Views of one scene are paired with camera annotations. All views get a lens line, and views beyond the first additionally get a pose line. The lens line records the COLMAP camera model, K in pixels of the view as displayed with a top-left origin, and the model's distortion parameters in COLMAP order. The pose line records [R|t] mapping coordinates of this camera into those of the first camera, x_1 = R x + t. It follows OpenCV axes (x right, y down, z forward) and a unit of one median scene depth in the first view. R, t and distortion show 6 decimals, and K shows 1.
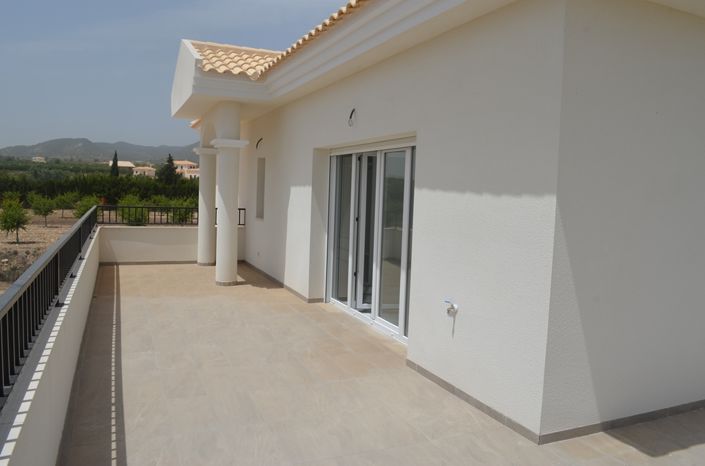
lens RADIAL K [[544.0, 0, 366.6], [0, 544.0, 232.1], [0, 0, 1]] dist [-0.084202, 0.006411]
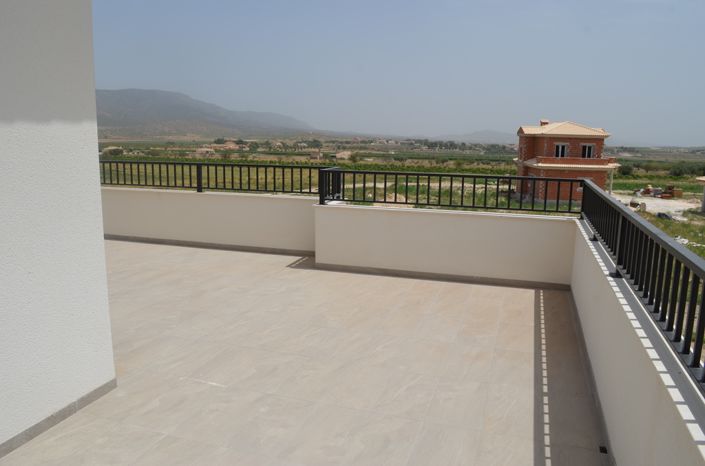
lens RADIAL K [[544.0, 0, 366.6], [0, 544.0, 232.1], [0, 0, 1]] dist [-0.084202, 0.006411]
pose [[-0.747864, -0.187978, 0.636682, -0.568242], [-0.017537, 0.964332, 0.264116, -0.127787], [-0.663621, 0.186357, -0.724485, 1.335387]]
